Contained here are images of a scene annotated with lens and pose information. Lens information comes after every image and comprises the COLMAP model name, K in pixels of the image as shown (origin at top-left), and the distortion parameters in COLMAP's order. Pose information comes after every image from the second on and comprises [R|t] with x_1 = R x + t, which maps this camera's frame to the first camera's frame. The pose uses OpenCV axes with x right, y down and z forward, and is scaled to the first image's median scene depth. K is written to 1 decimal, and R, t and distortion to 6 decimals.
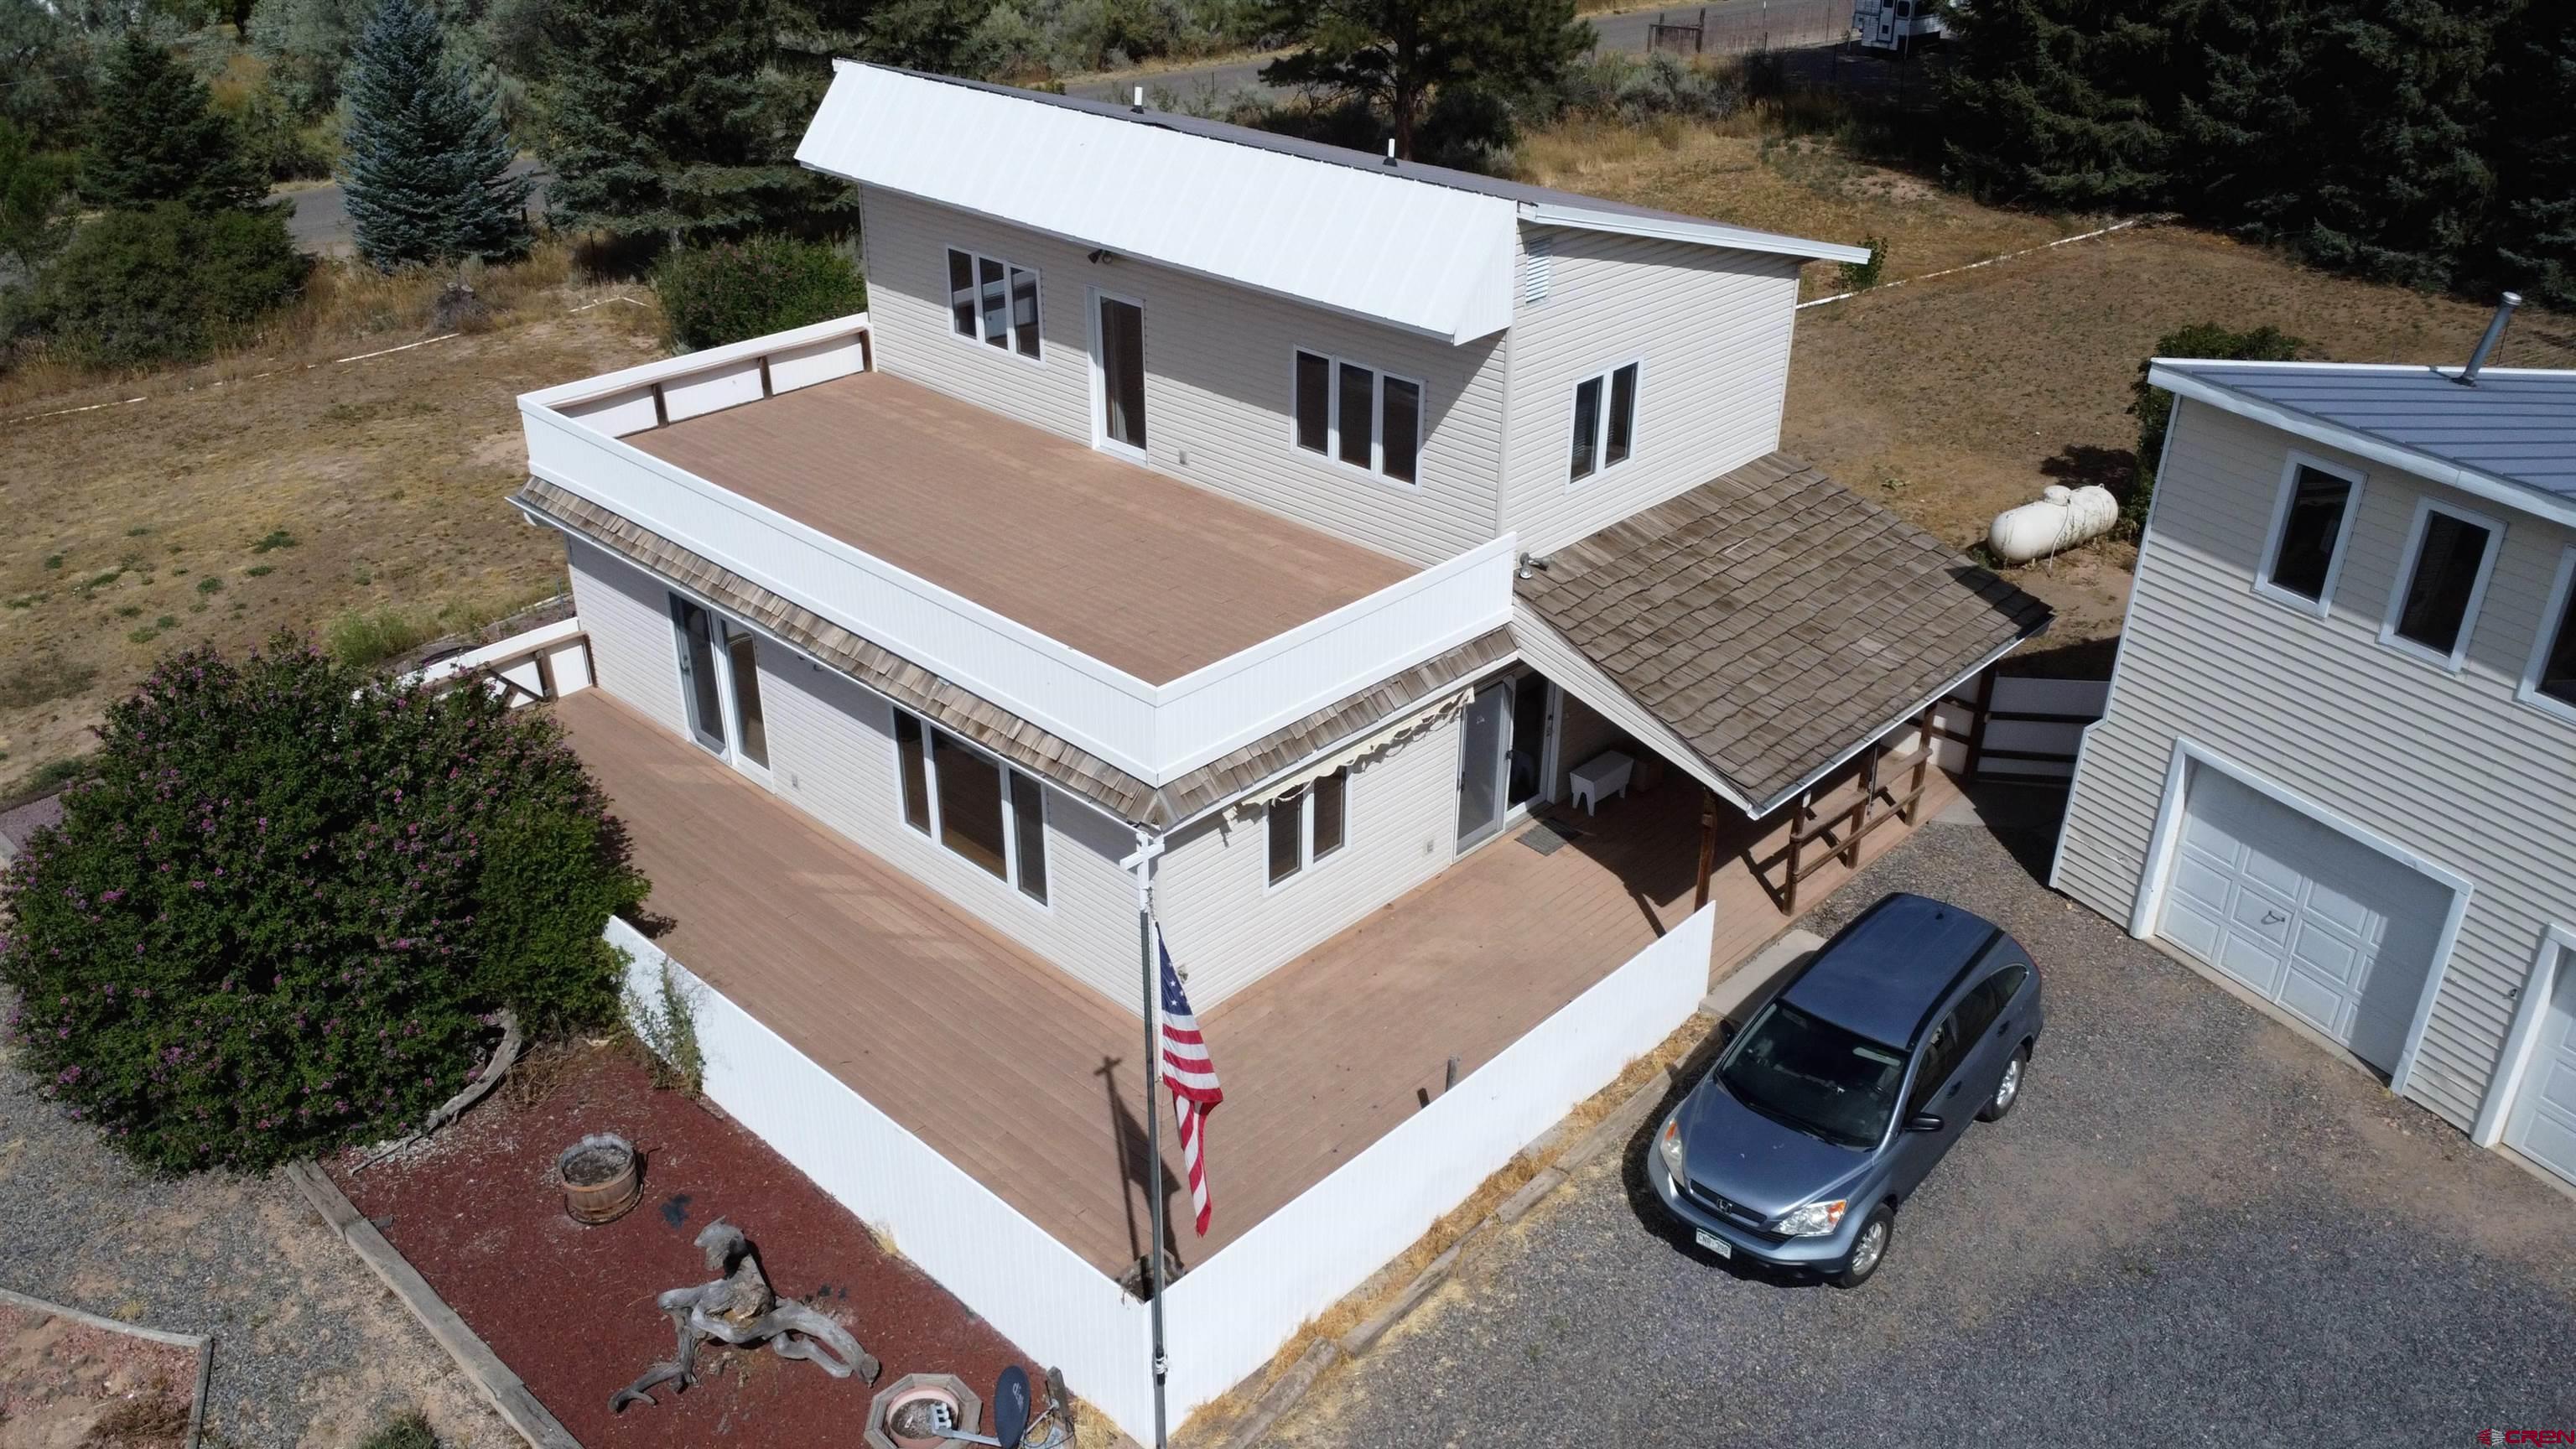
lens RADIAL K [[1976.9, 0, 1288.0], [0, 1976.9, 724.5], [0, 0, 1]] dist [0.000383, -0.001977]
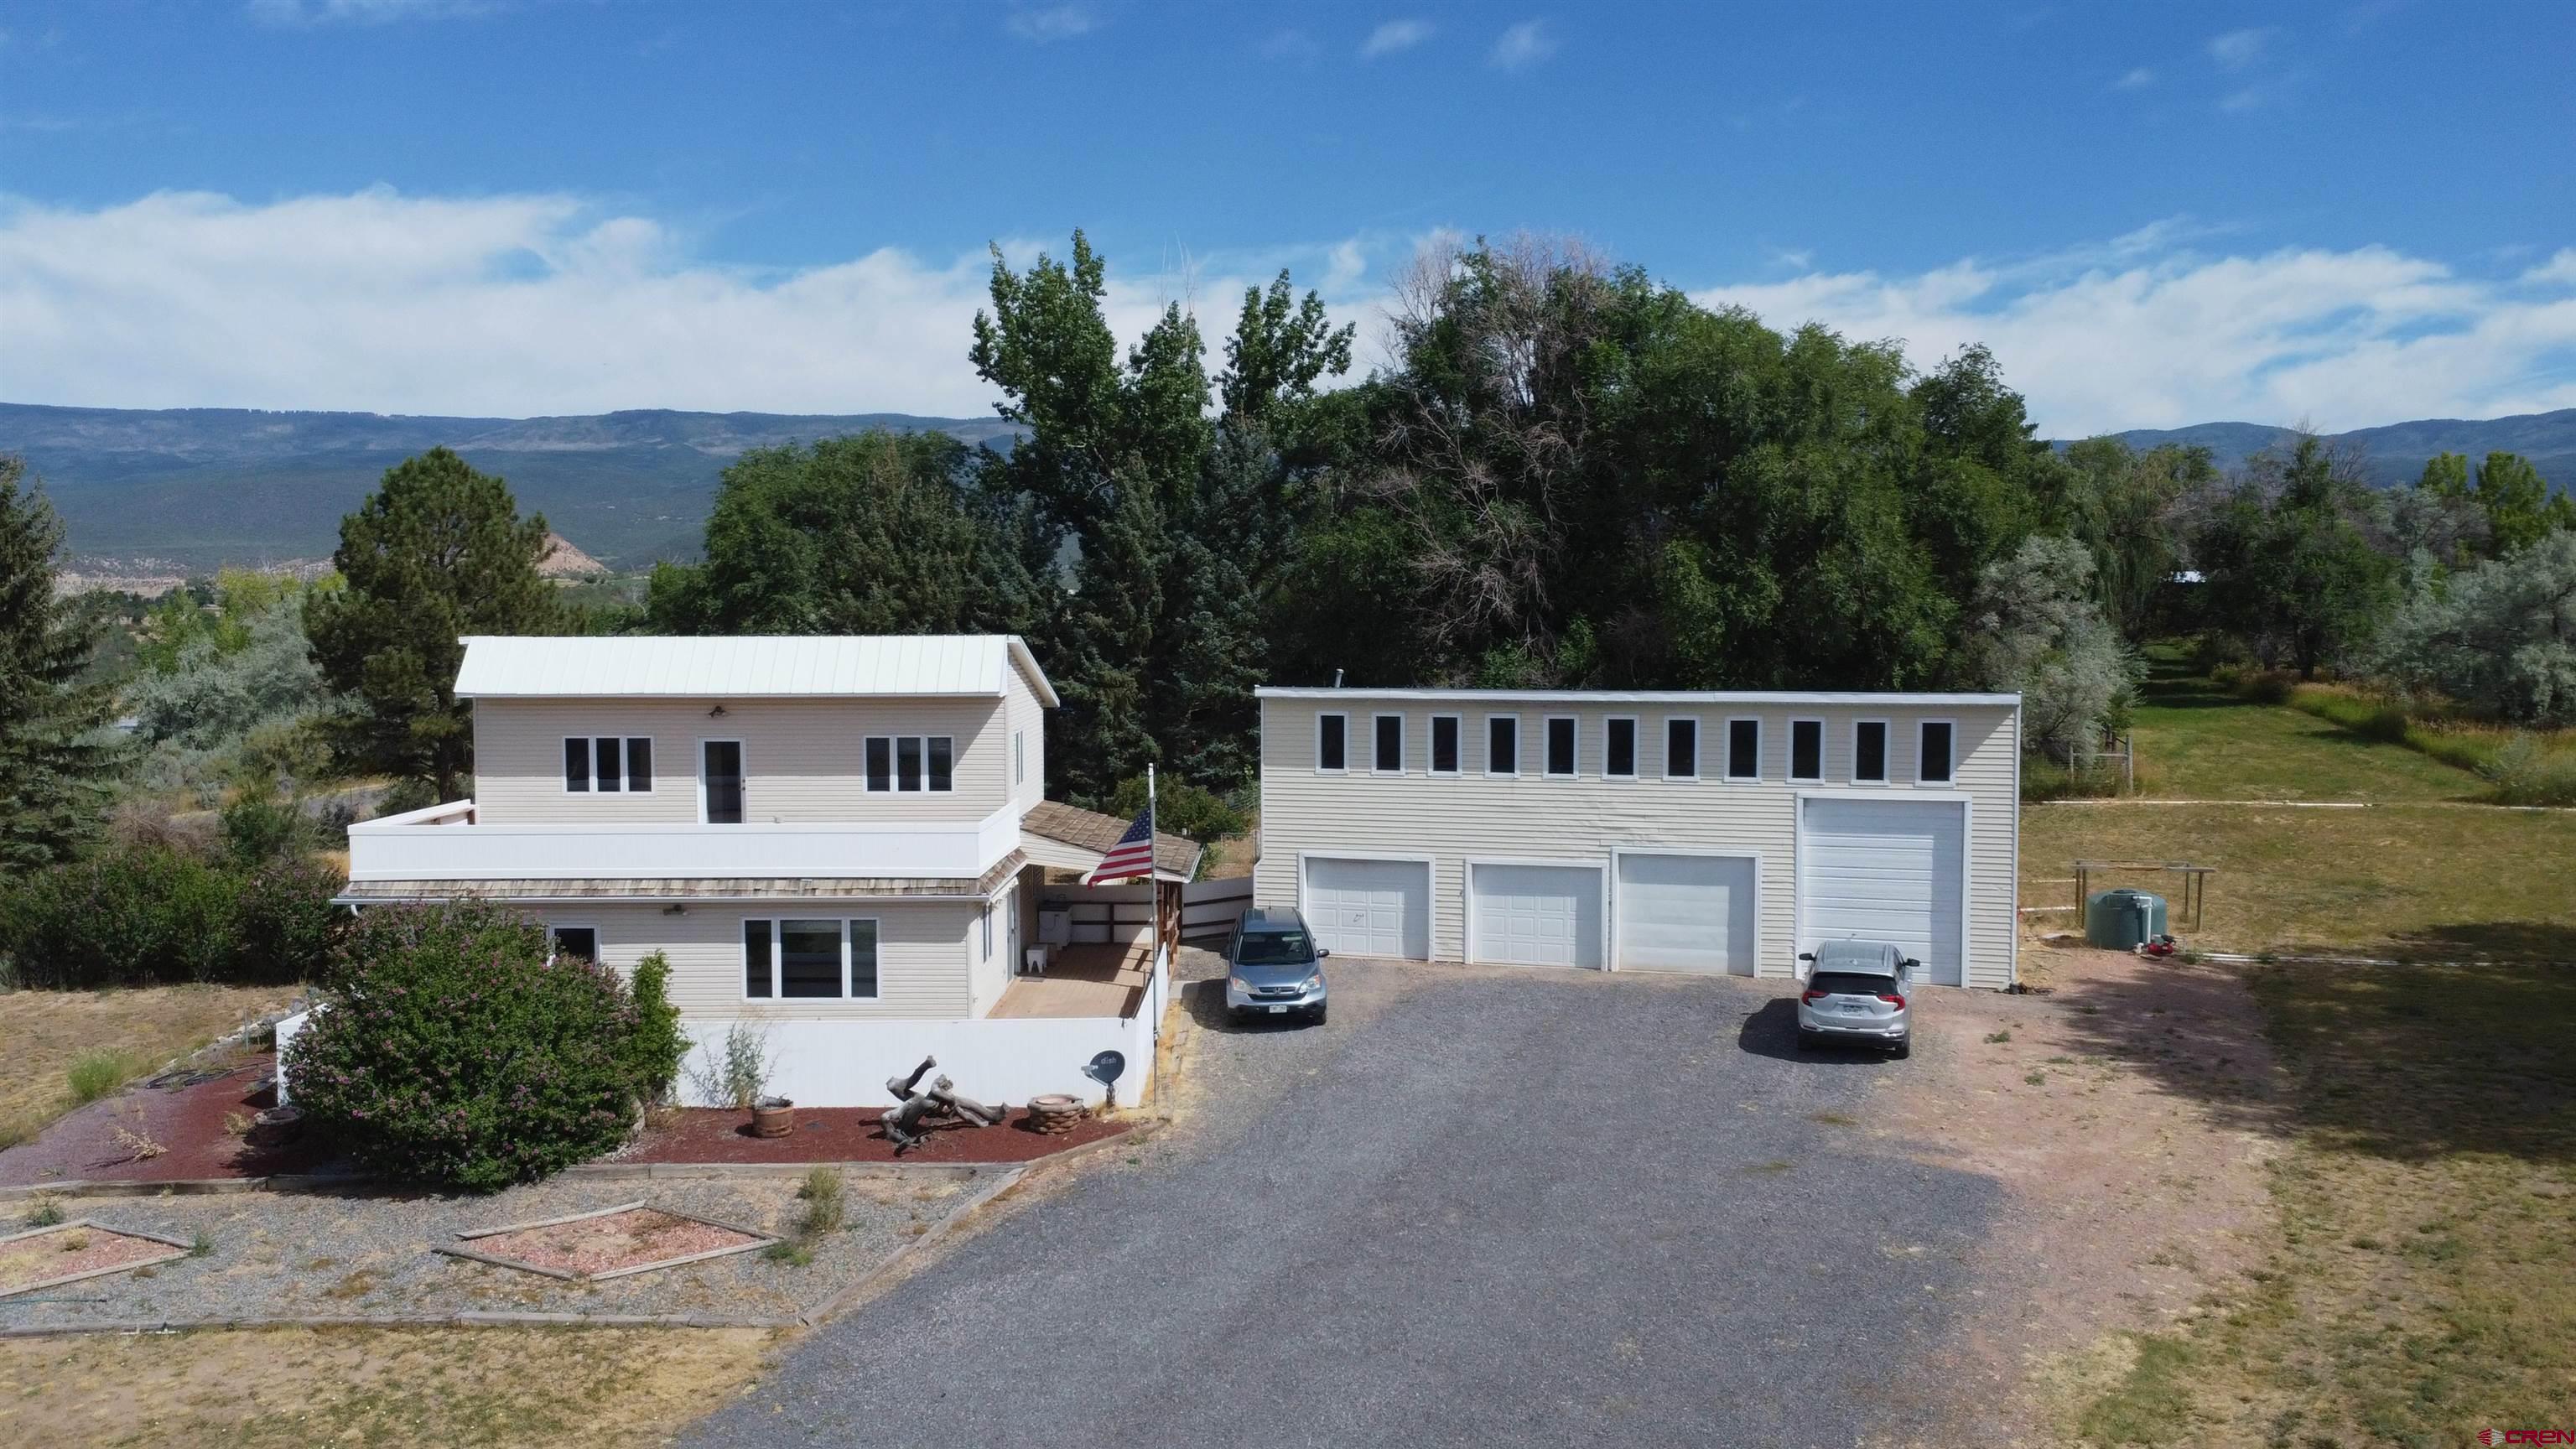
lens RADIAL K [[1938.9, 0, 1288.0], [0, 1938.9, 724.5], [0, 0, 1]] dist [-0.002337, -0.003328]
pose [[0.725672, -0.046795, 0.686448, -0.971154], [0.327102, 0.901190, -0.284359, 0.455566], [-0.605314, 0.430890, 0.669275, -0.481117]]
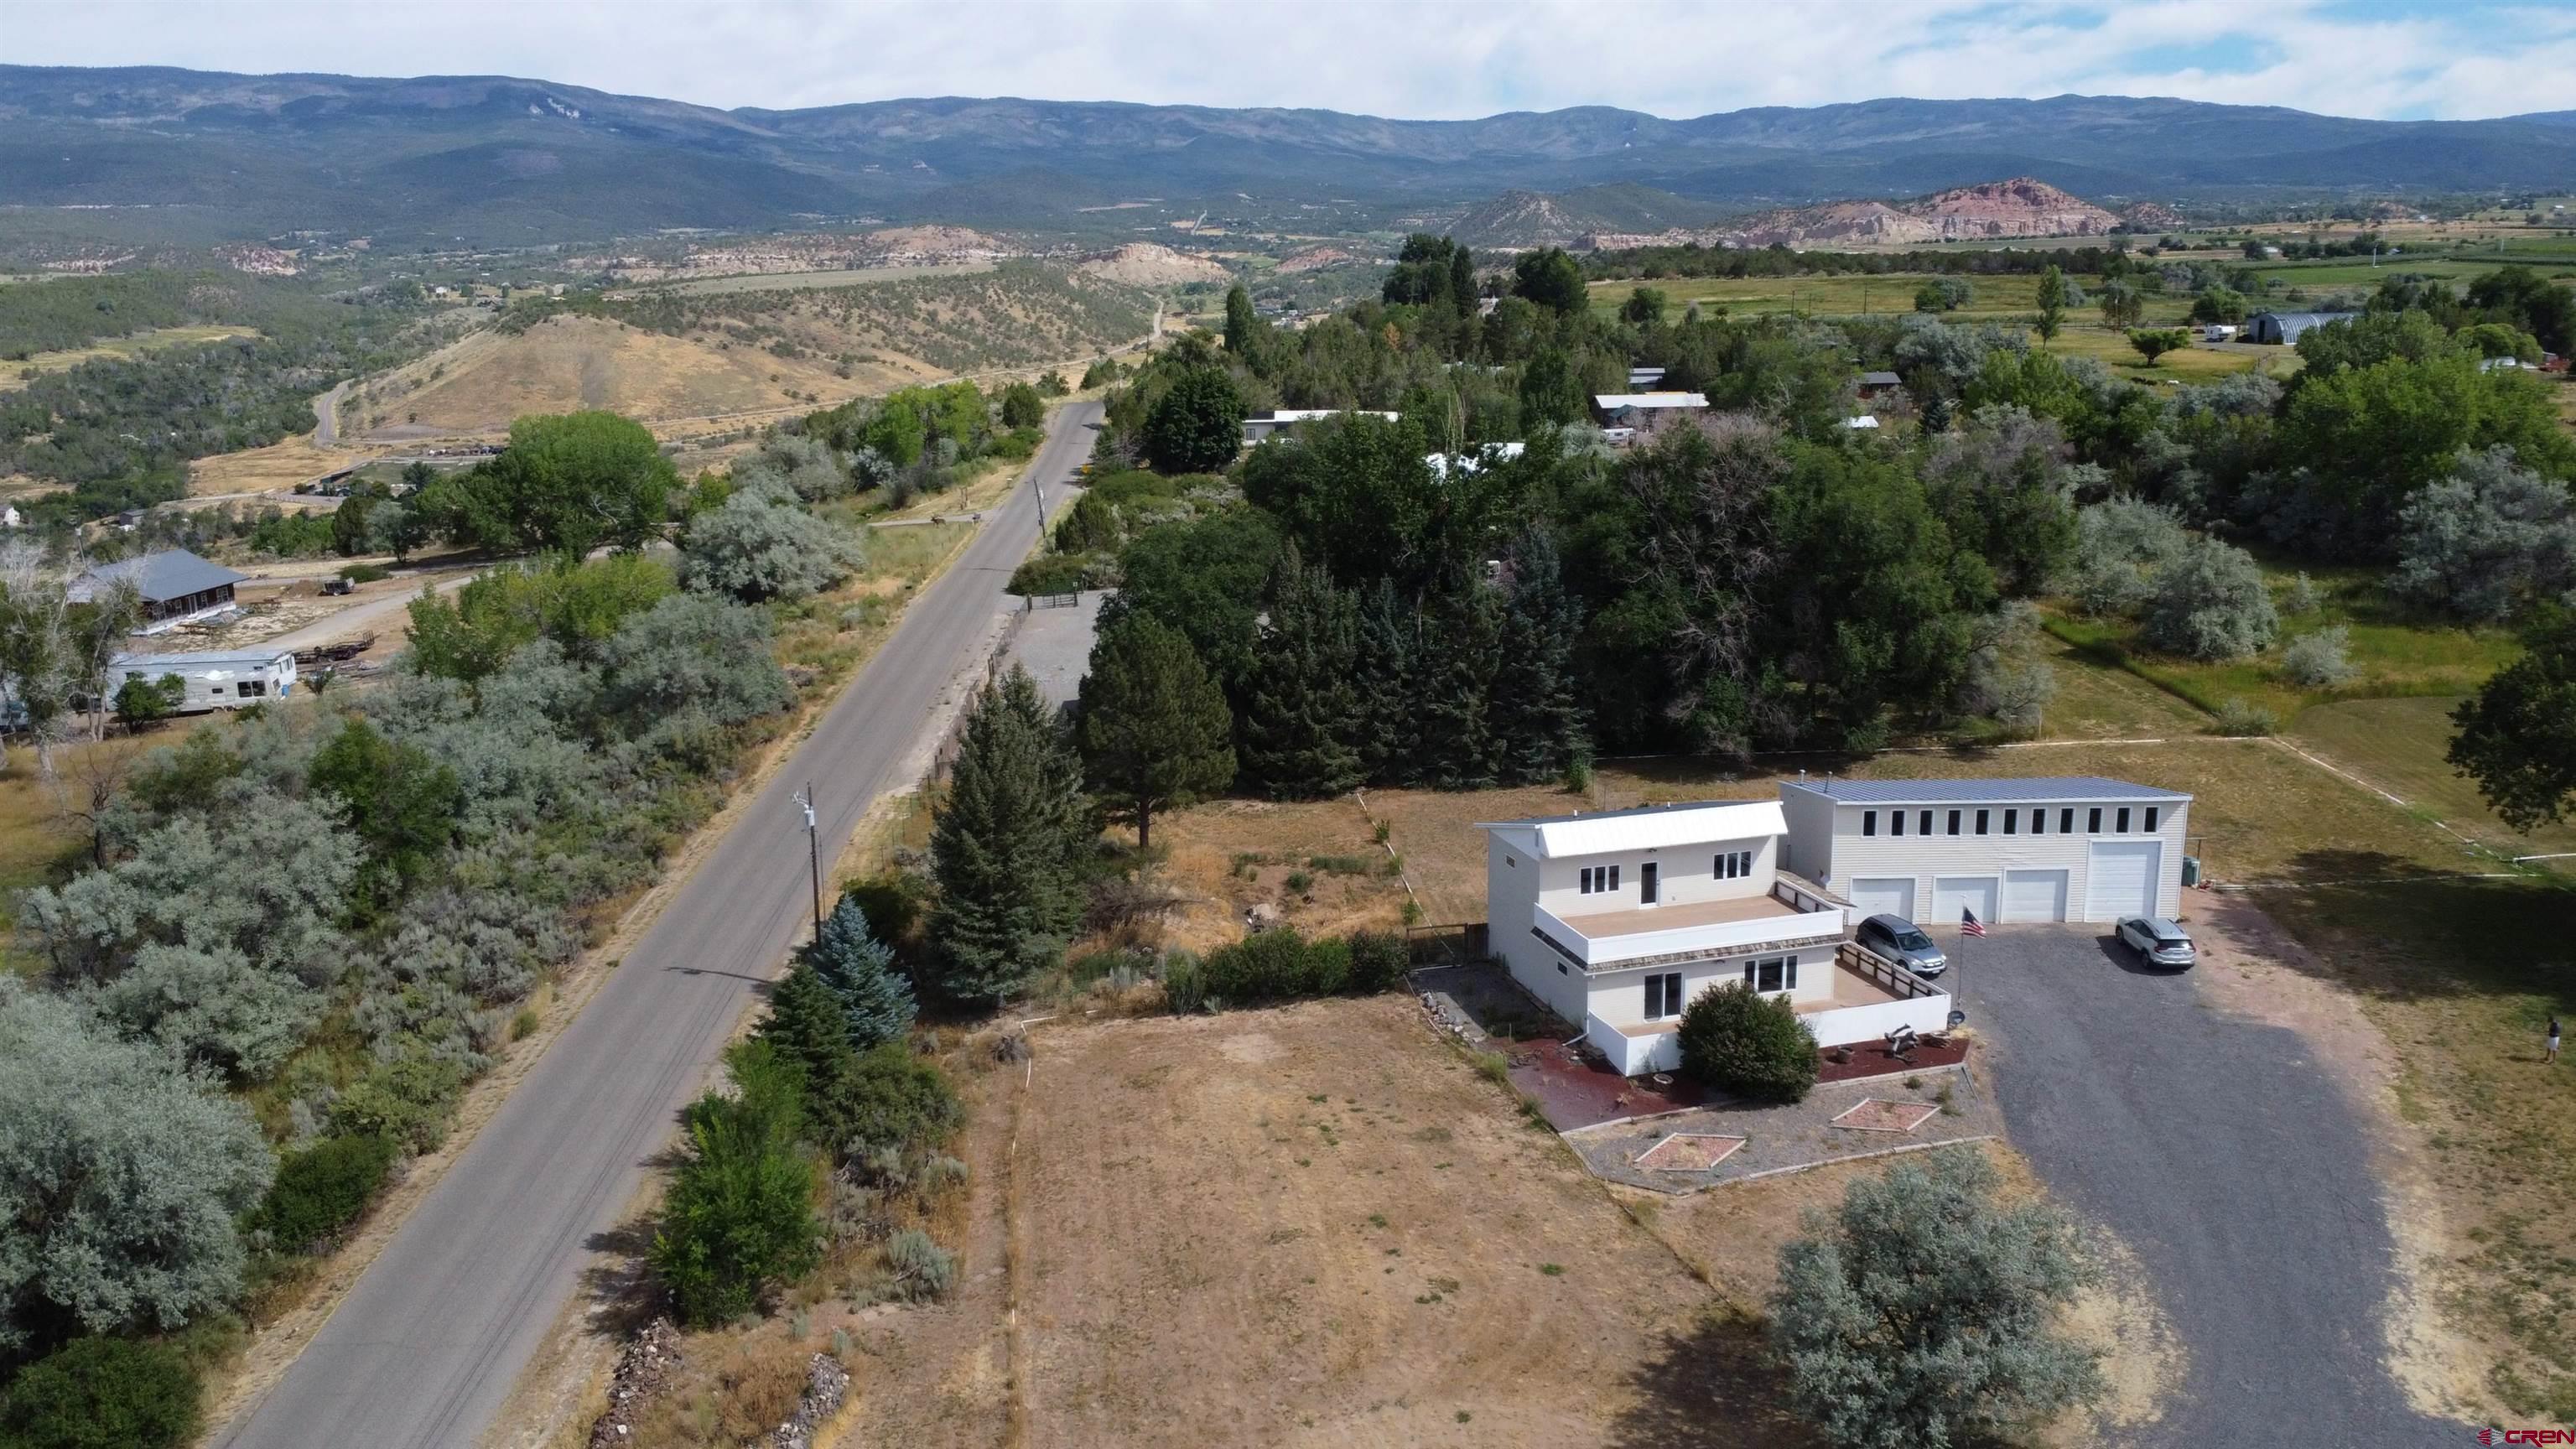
lens RADIAL K [[1938.9, 0, 1288.0], [0, 1938.9, 724.5], [0, 0, 1]] dist [-0.002337, -0.003328]
pose [[0.497144, -0.197162, 0.844970, -3.581513], [0.420755, 0.906458, -0.036045, -0.637817], [-0.758823, 0.373445, 0.533598, -0.490046]]
